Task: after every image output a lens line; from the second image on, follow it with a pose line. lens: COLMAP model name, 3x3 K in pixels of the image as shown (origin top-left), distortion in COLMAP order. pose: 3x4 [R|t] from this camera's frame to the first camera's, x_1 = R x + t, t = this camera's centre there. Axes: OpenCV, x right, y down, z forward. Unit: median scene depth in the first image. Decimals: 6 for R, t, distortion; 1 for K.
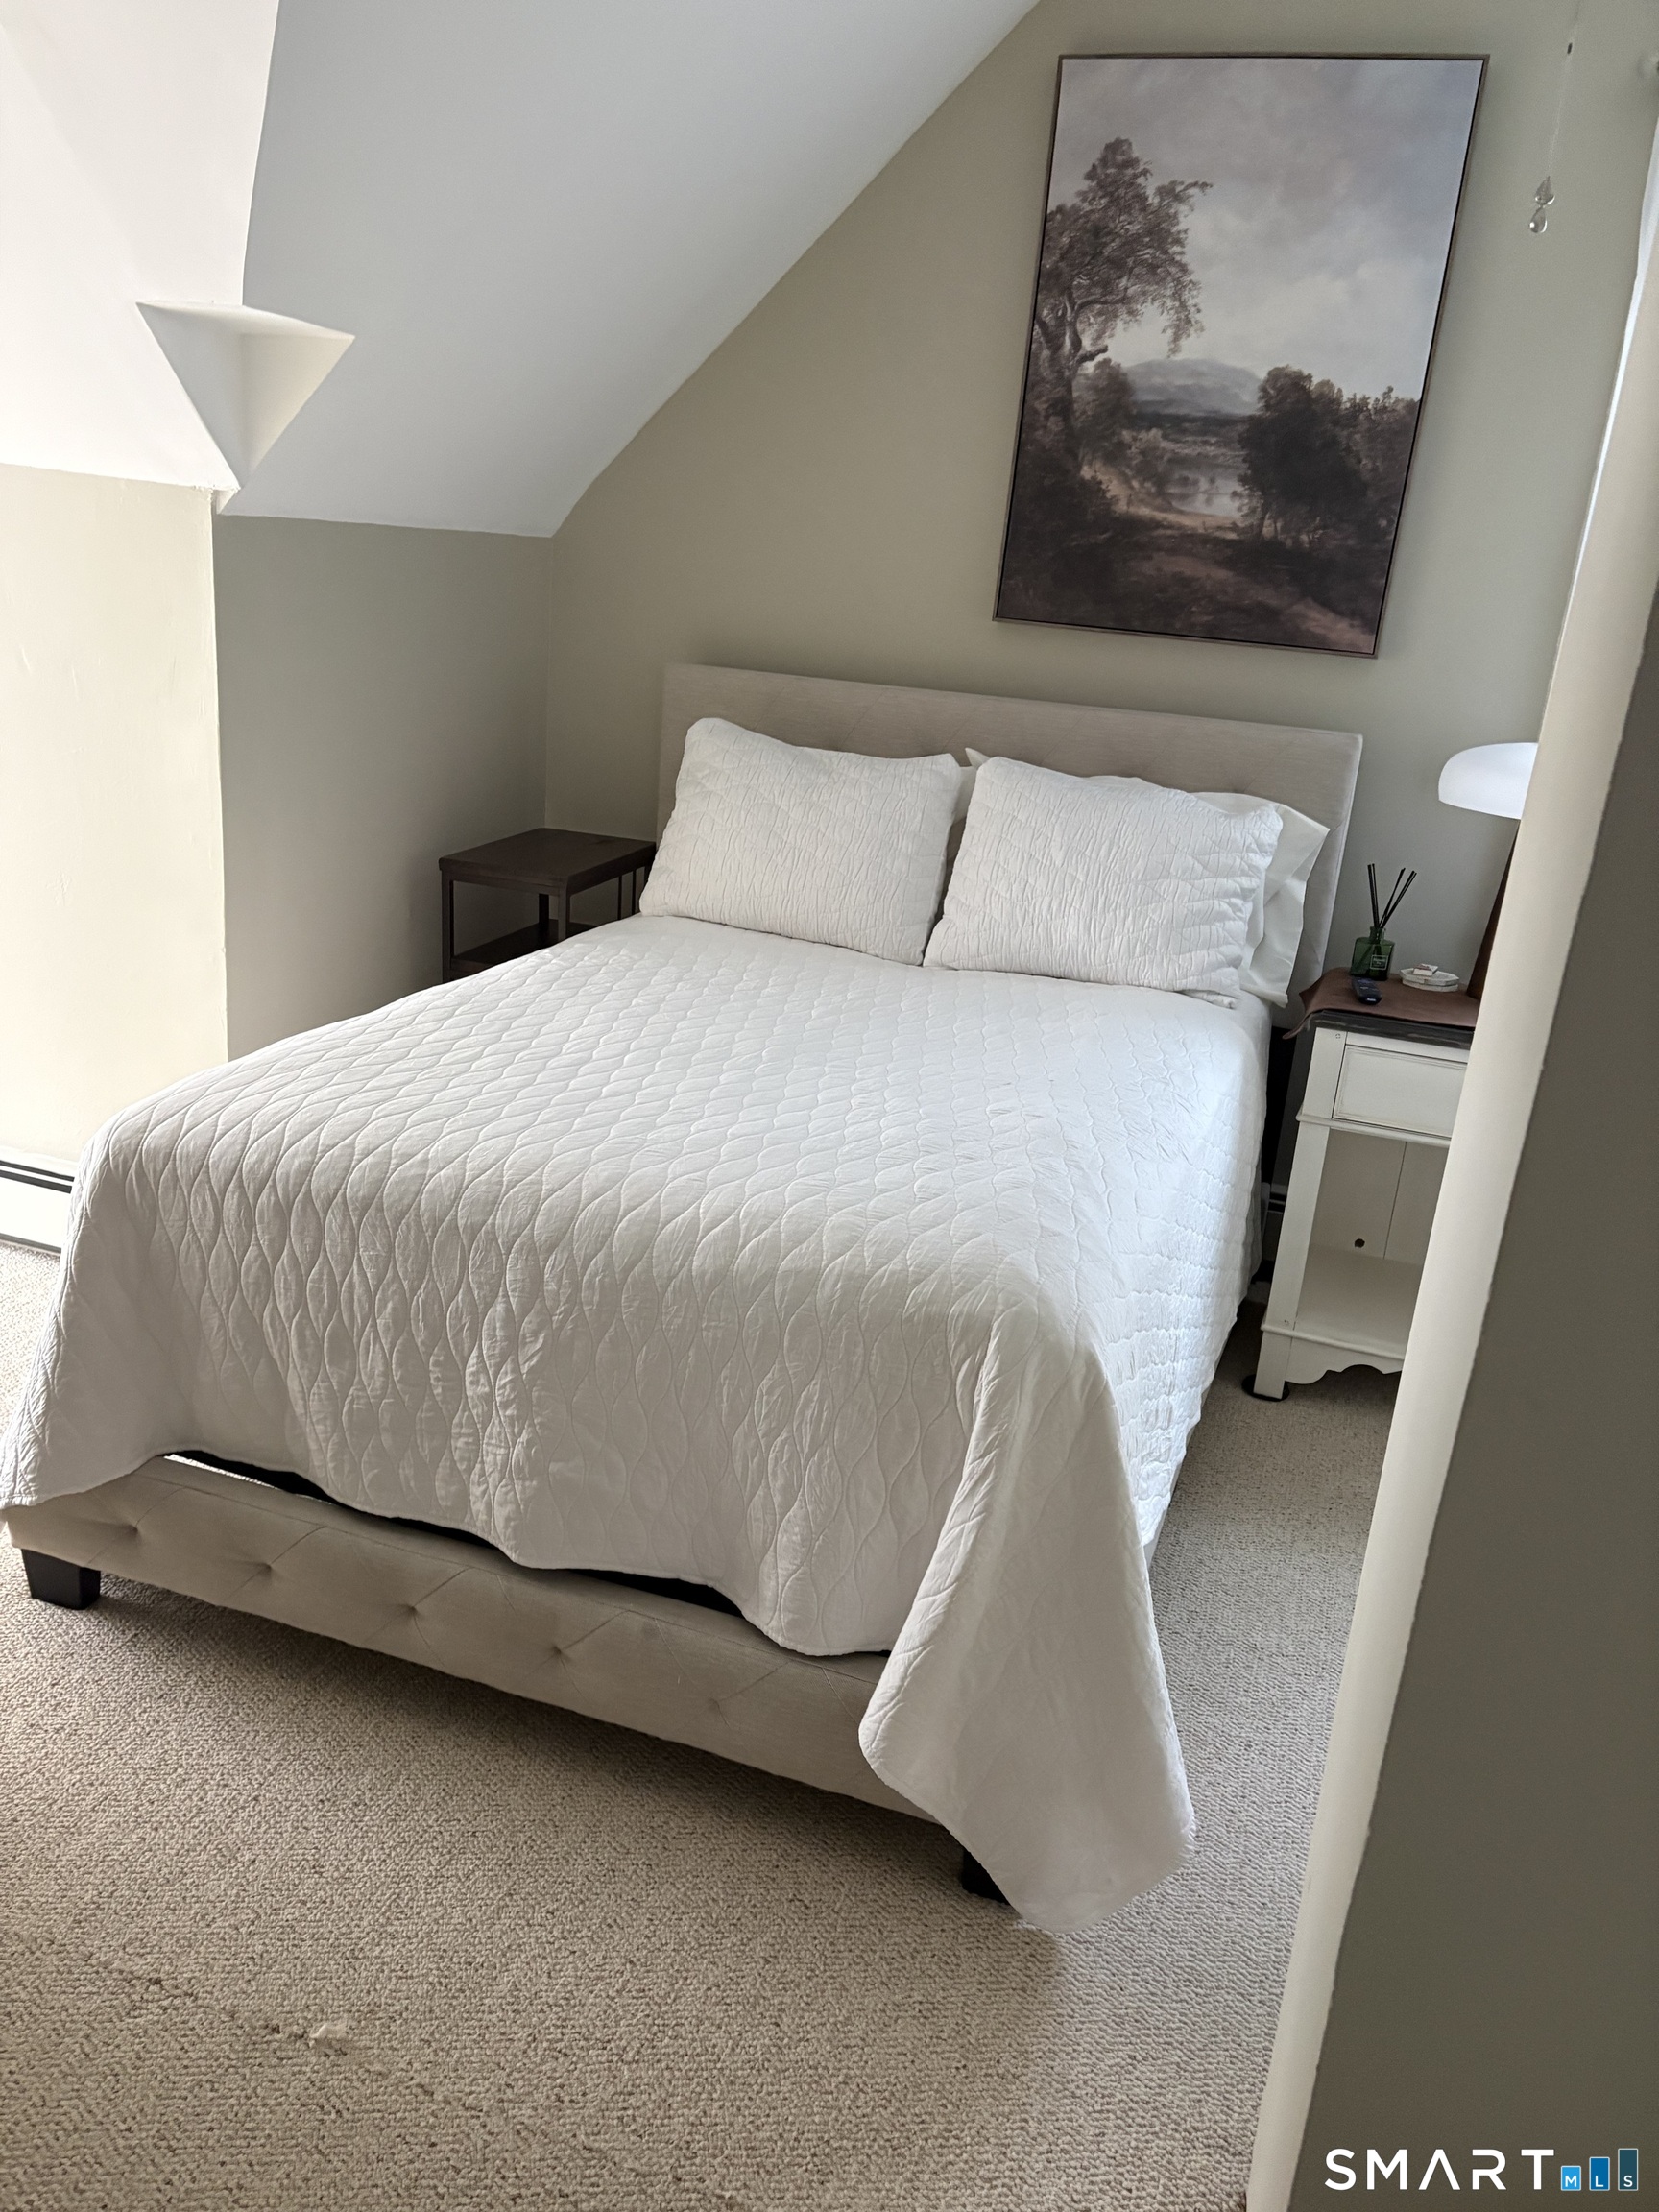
lens RADIAL K [[1661.7, 0, 829.5], [0, 1661.7, 1106.0], [0, 0, 1]] dist [-0.012355, -0.000321]
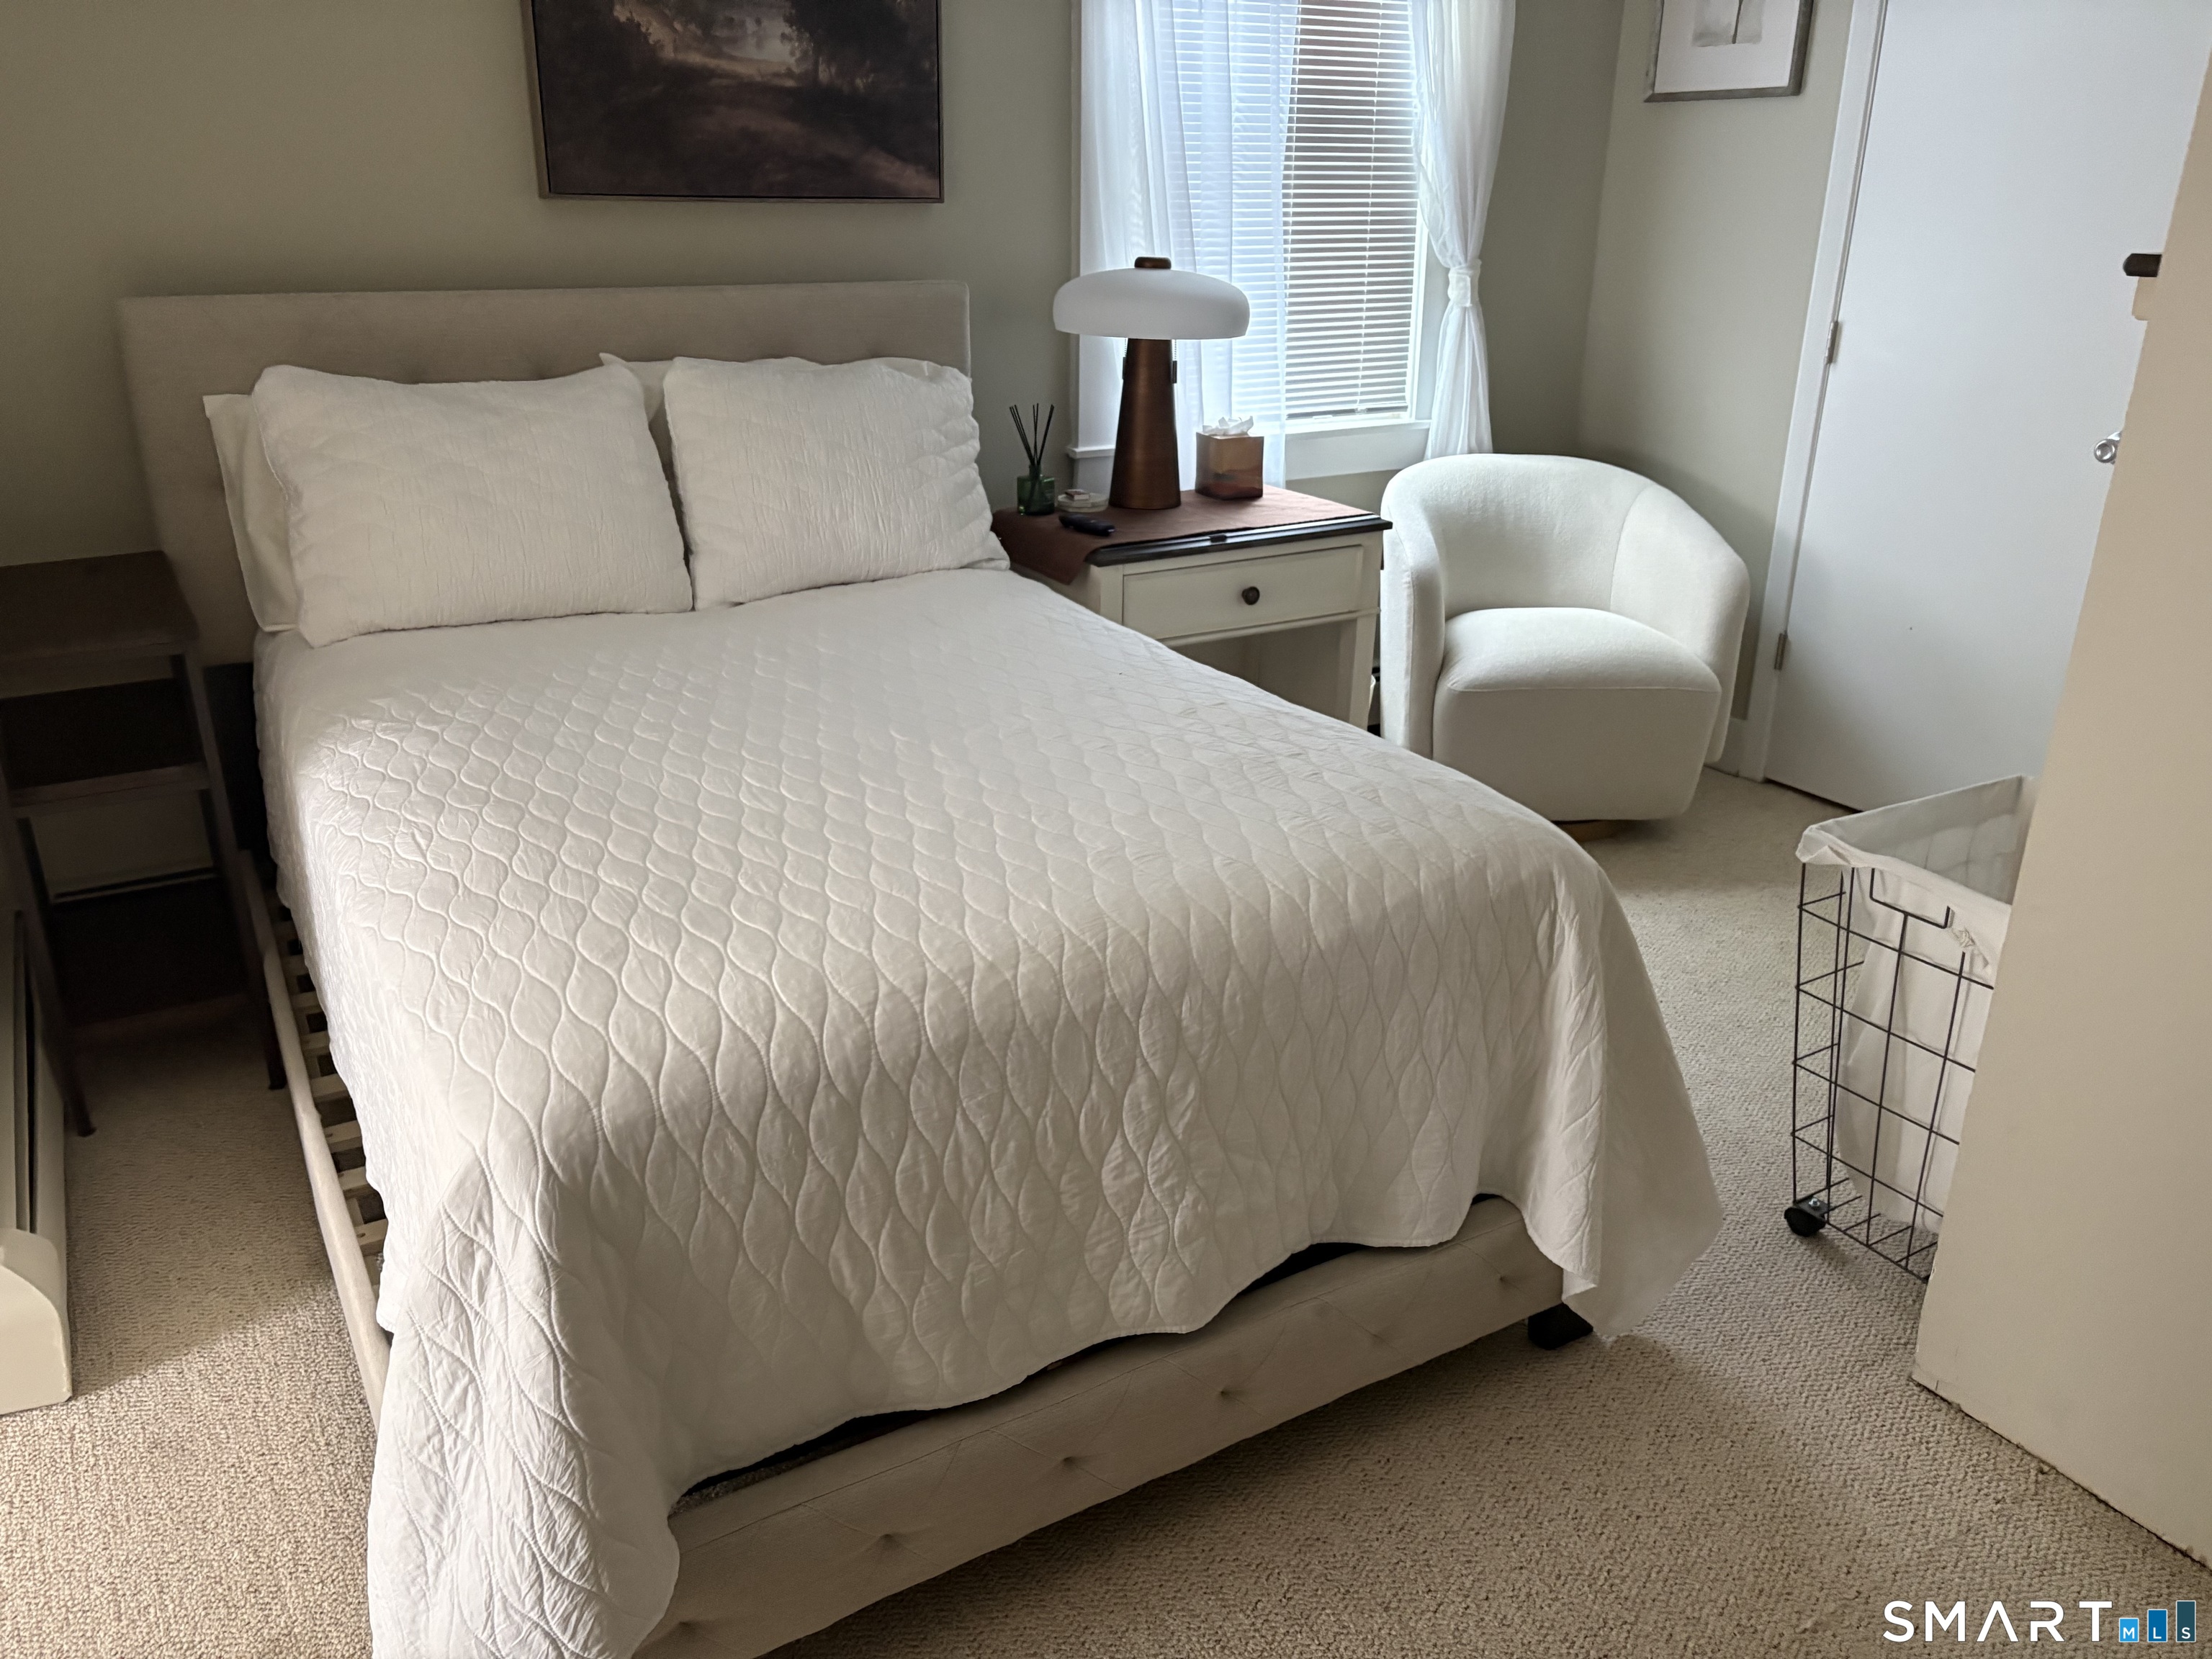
lens RADIAL K [[1665.0, 0, 1106.0], [0, 1665.0, 829.5], [0, 0, 1]] dist [0.006704, 0.001669]
pose [[0.640648, -0.349469, 0.683697, -0.708643], [0.263765, 0.936400, 0.231480, -0.194502], [-0.721109, 0.032038, 0.692080, 0.375799]]
